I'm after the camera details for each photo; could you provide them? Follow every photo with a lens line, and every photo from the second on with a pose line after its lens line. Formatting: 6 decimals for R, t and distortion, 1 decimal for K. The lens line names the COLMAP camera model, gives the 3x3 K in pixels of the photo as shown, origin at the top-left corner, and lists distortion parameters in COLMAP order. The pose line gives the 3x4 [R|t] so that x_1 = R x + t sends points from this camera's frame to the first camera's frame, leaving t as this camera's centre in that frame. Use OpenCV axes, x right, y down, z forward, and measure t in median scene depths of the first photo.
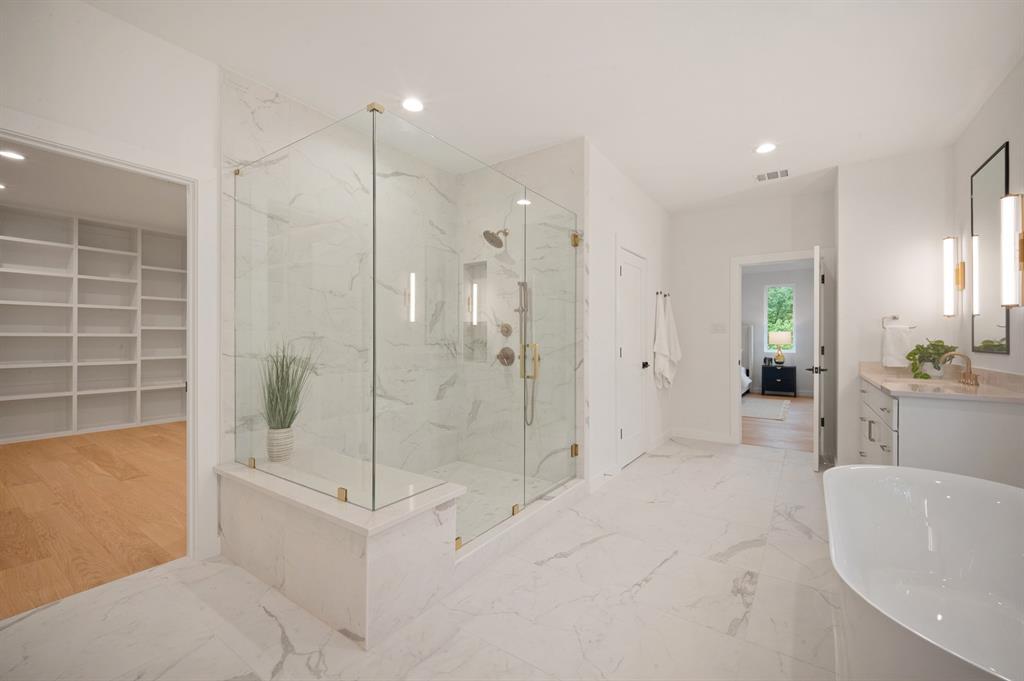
lens RADIAL K [[425.8, 0, 510.2], [0, 425.8, 337.2], [0, 0, 1]] dist [0.014301, -0.005566]
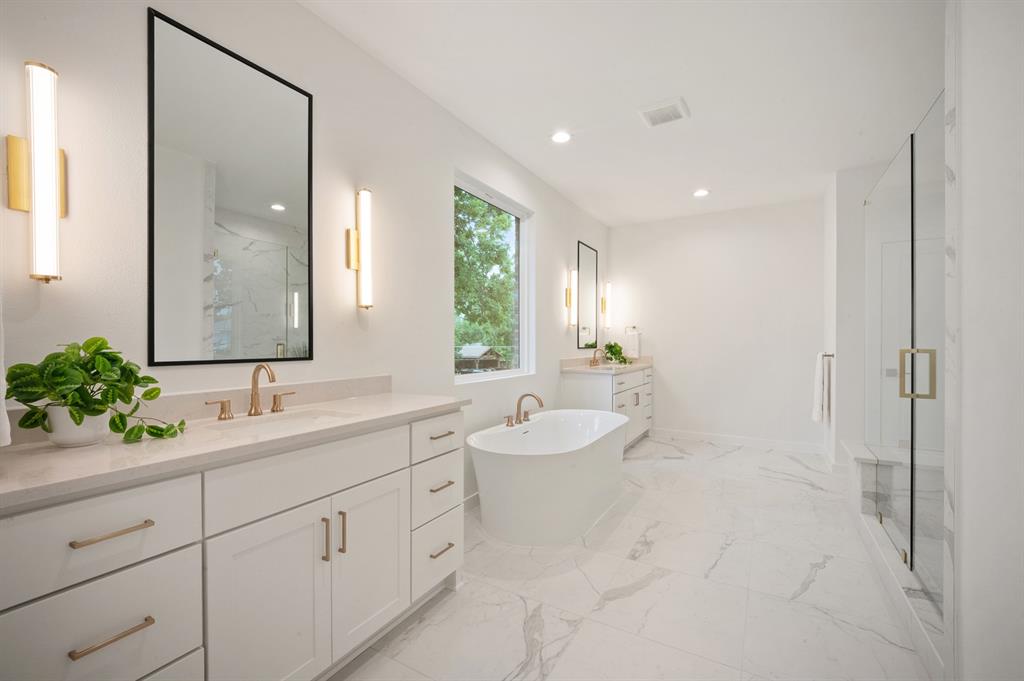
lens RADIAL K [[425.8, 0, 512.8], [0, 425.8, 339.0], [0, 0, 1]] dist [0.014301, -0.005566]
pose [[-0.997228, -0.012181, -0.073408, 0.888276], [-0.012273, 0.999924, 0.000805, 0.004158], [0.073393, 0.001703, -0.997302, 1.917044]]
